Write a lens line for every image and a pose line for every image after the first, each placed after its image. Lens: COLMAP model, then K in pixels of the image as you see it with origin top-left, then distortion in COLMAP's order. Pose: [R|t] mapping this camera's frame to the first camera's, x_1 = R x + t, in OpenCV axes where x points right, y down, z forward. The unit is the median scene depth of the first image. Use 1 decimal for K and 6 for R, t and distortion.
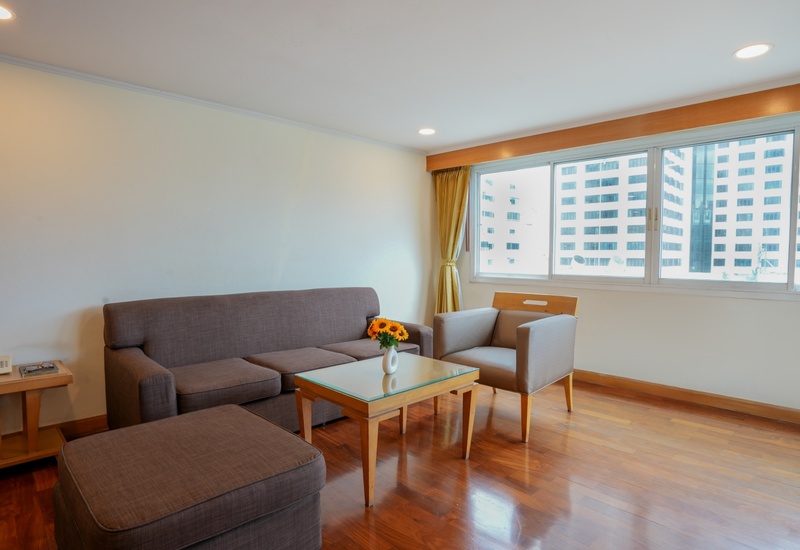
lens RADIAL K [[465.4, 0, 400.0], [0, 465.4, 275.0], [0, 0, 1]] dist [-0.056249, 0.000049]
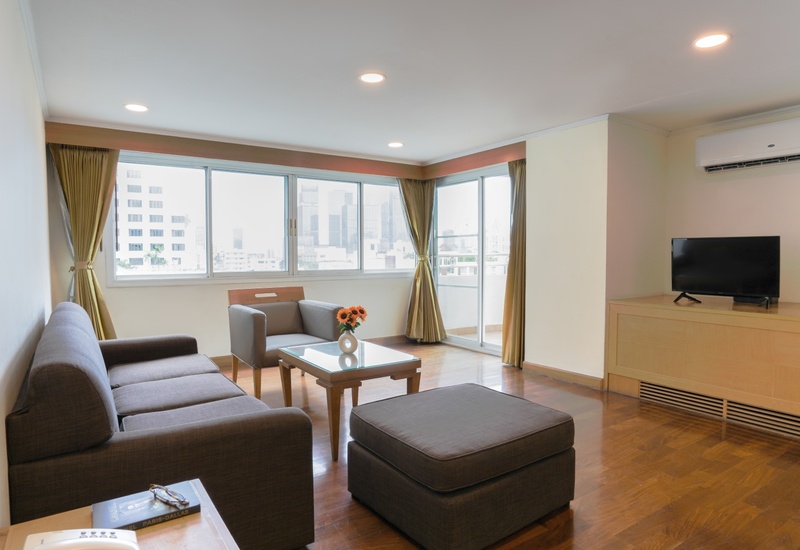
lens RADIAL K [[491.2, 0, 400.0], [0, 491.2, 275.0], [0, 0, 1]] dist [0.000630, 0.000179]
pose [[0.175800, -0.046470, 0.983328, -0.656572], [0.048340, 0.998088, 0.038525, -0.016936], [-0.983238, 0.040761, 0.177710, 0.339165]]
